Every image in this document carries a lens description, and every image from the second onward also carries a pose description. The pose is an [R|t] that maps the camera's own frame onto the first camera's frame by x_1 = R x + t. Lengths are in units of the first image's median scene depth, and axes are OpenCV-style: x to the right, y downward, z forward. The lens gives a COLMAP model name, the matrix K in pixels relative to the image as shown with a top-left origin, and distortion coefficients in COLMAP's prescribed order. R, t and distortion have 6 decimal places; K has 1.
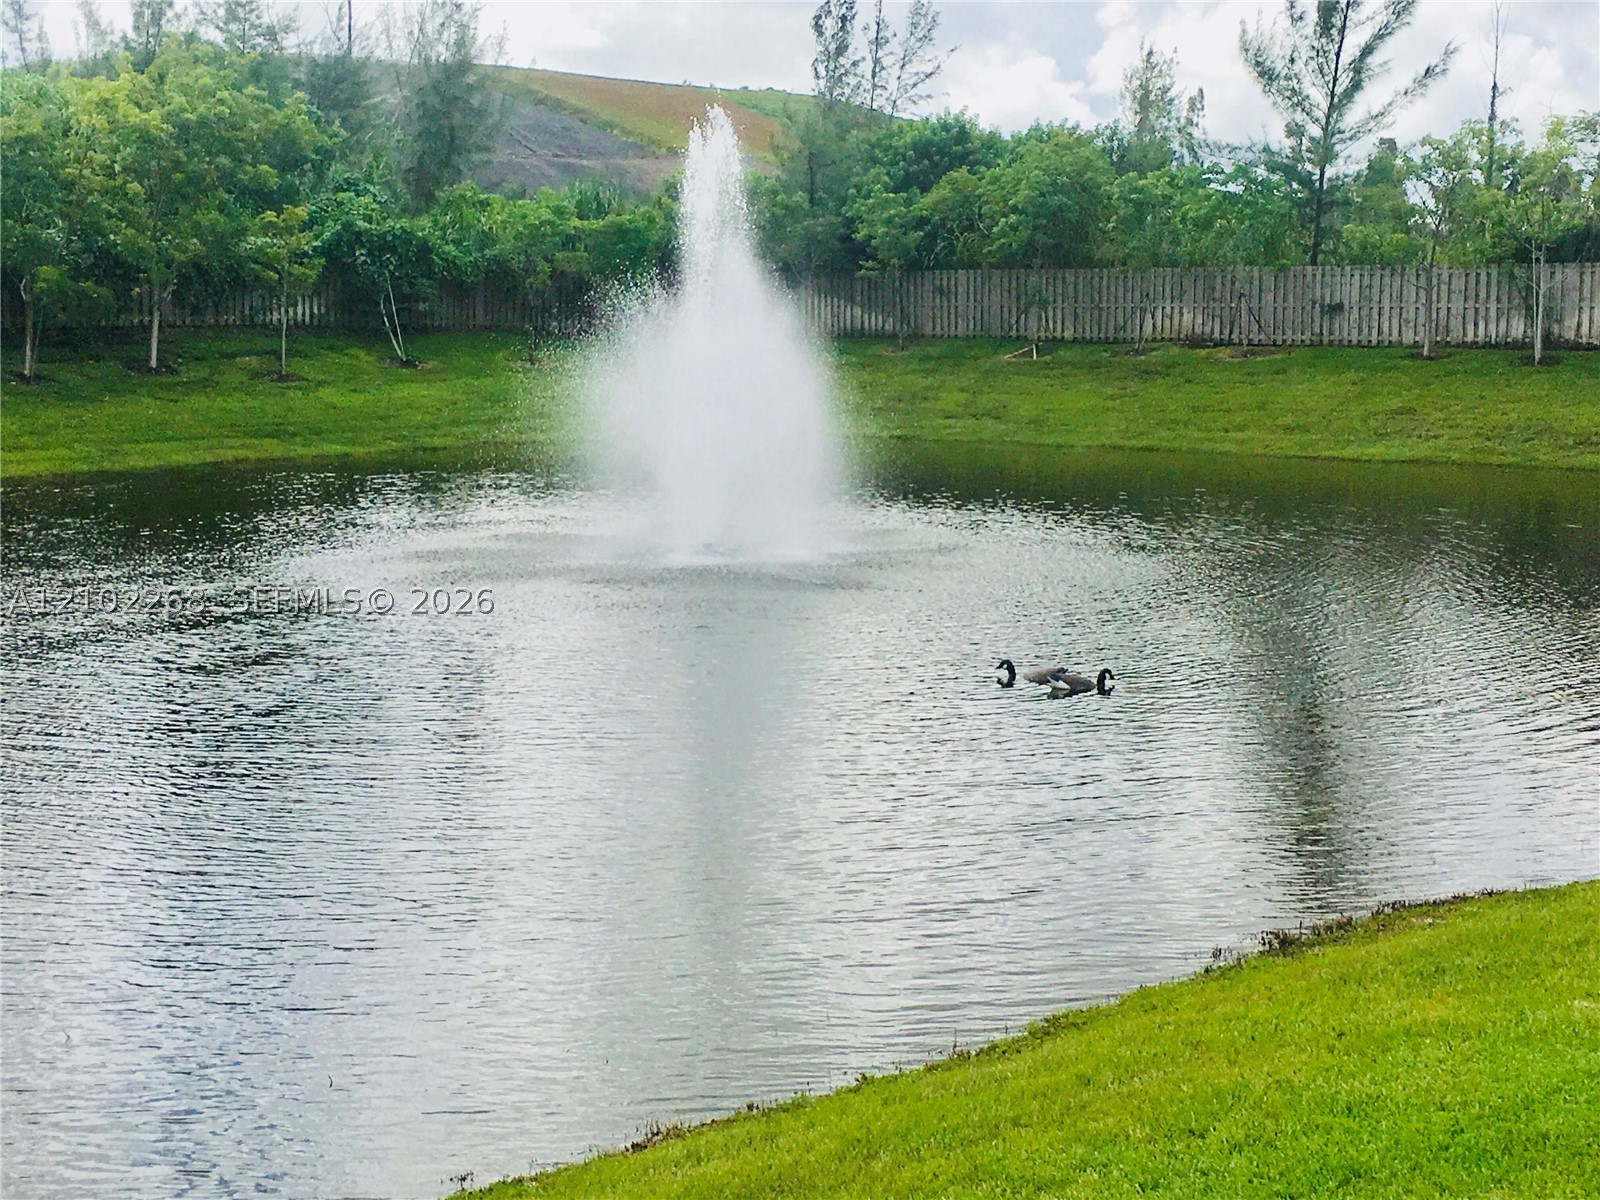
lens RADIAL K [[2268.3, 0, 805.7], [0, 2268.3, 597.8], [0, 0, 1]] dist [0.028151, 0.000000]
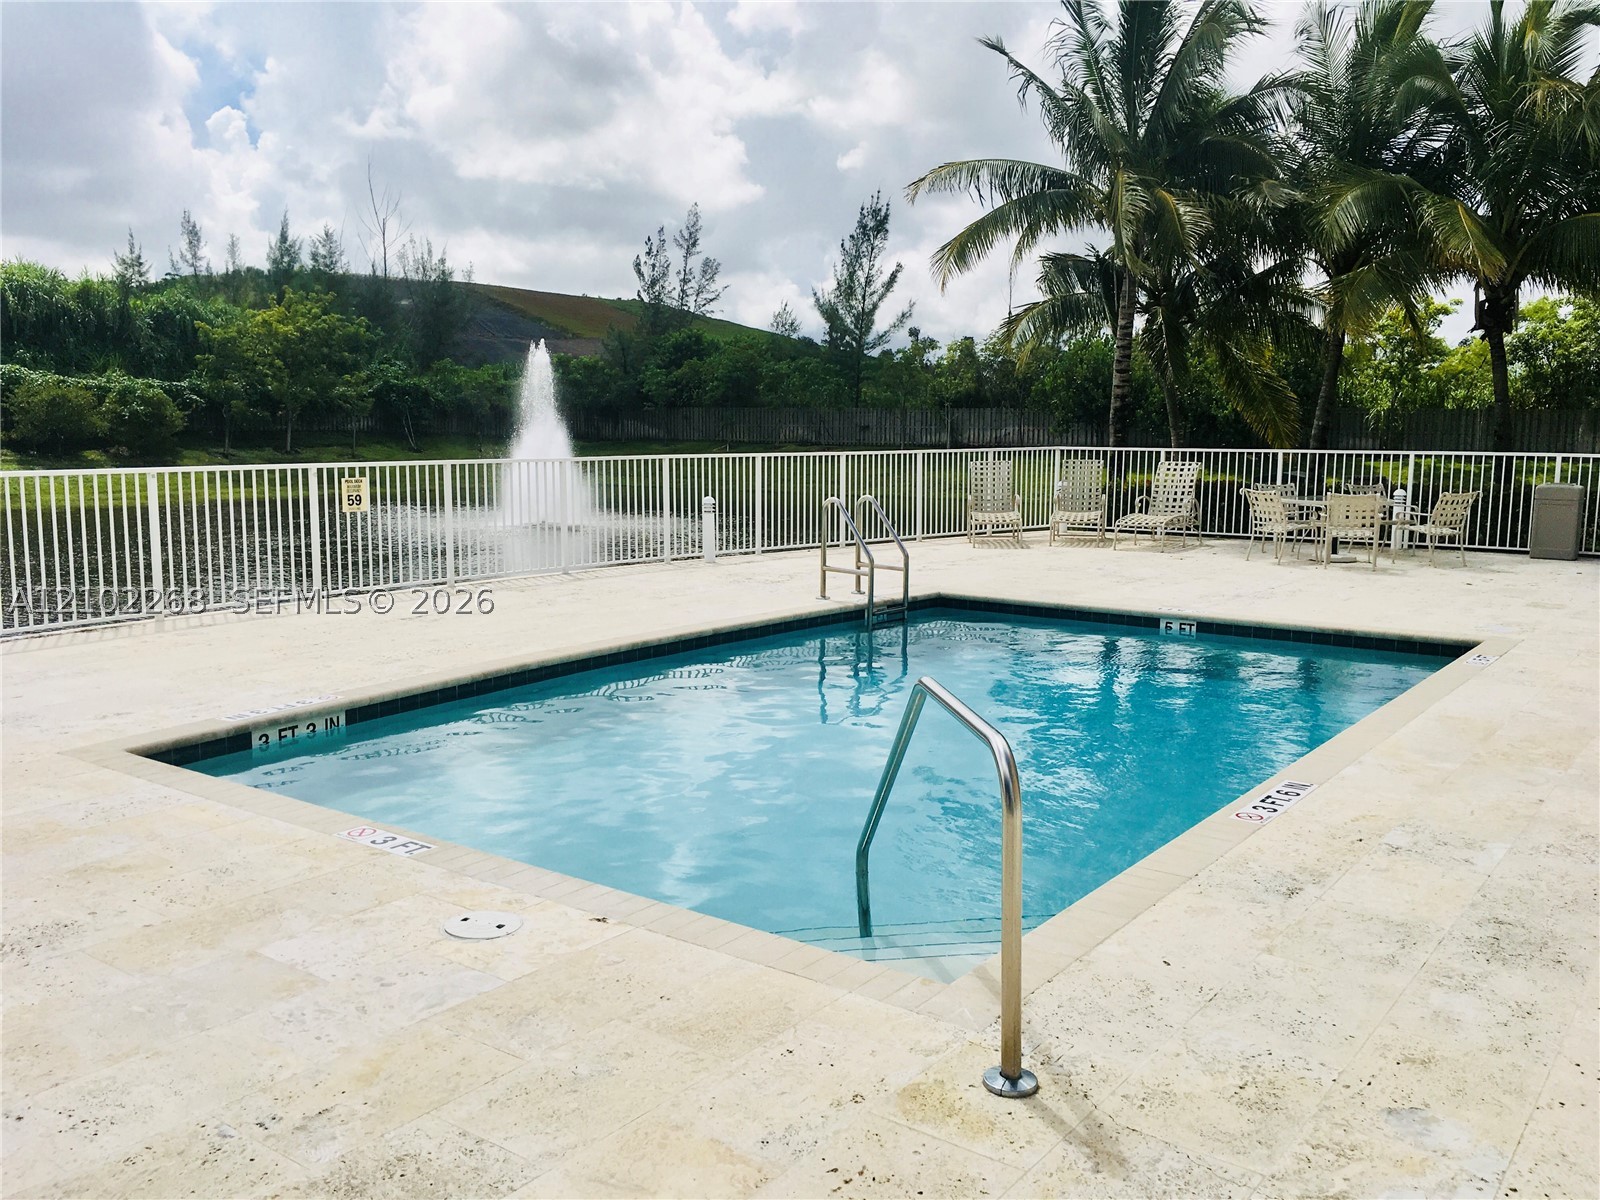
lens RADIAL K [[1383.7, 0, 796.2], [0, 1383.7, 608.4], [0, 0, 1]] dist [0.043277, -0.038413]
pose [[0.995858, -0.002231, 0.090897, 0.047793], [0.002037, 0.999995, 0.002231, 0.034888], [-0.090901, -0.002036, 0.995858, -0.259170]]
